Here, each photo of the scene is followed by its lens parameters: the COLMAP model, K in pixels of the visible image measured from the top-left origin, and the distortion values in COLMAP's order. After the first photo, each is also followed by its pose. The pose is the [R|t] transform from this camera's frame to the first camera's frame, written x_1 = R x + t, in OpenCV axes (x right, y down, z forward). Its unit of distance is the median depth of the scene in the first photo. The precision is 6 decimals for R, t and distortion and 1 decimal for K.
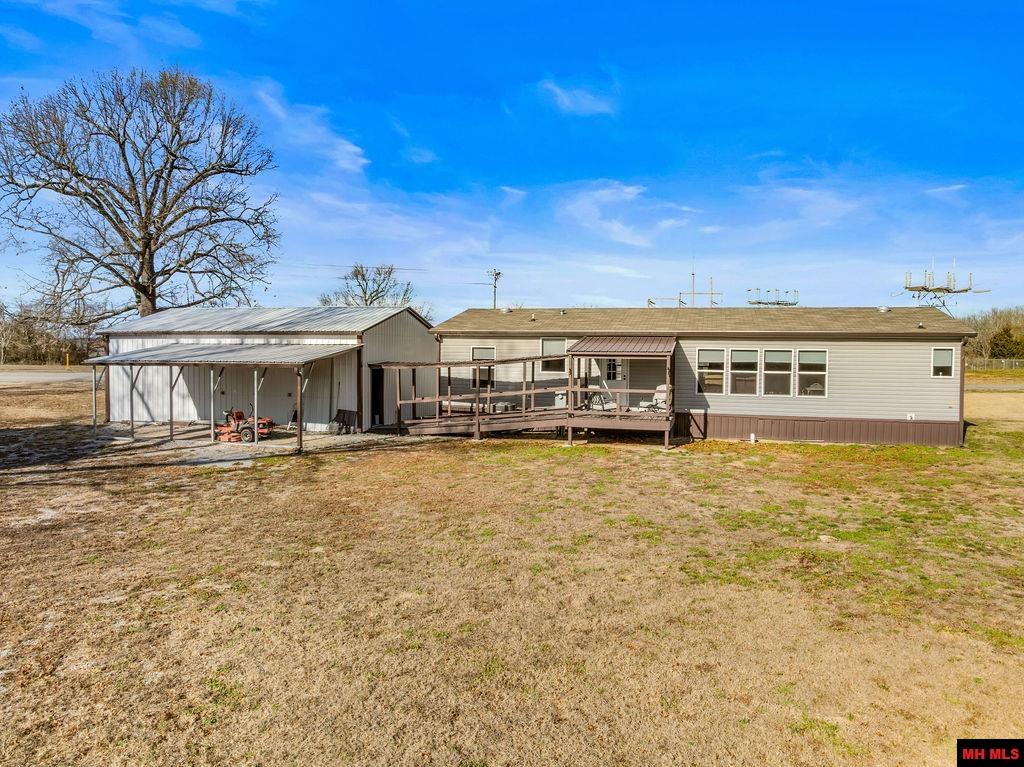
lens RADIAL K [[862.1, 0, 512.0], [0, 862.1, 383.5], [0, 0, 1]] dist [-0.057530, 0.001361]
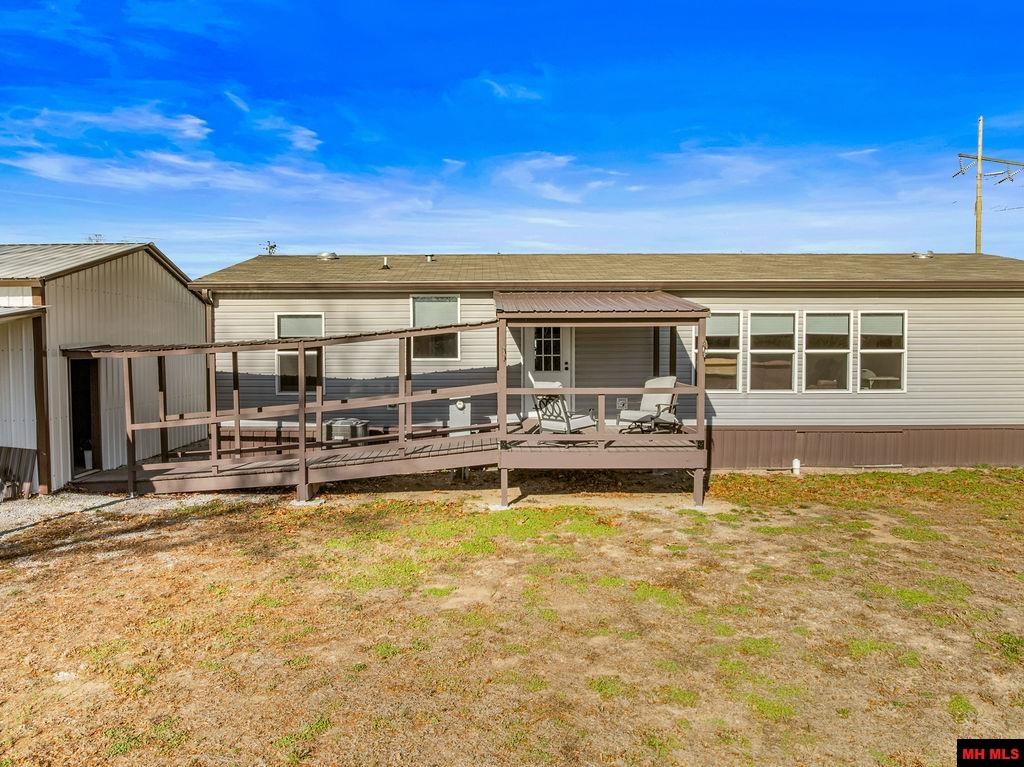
lens RADIAL K [[862.1, 0, 512.0], [0, 862.1, 383.5], [0, 0, 1]] dist [-0.057530, 0.001361]
pose [[0.963442, -0.026154, 0.266639, -0.052227], [0.024124, 0.999650, 0.010883, -0.002579], [-0.266830, -0.004053, 0.963735, 0.486619]]
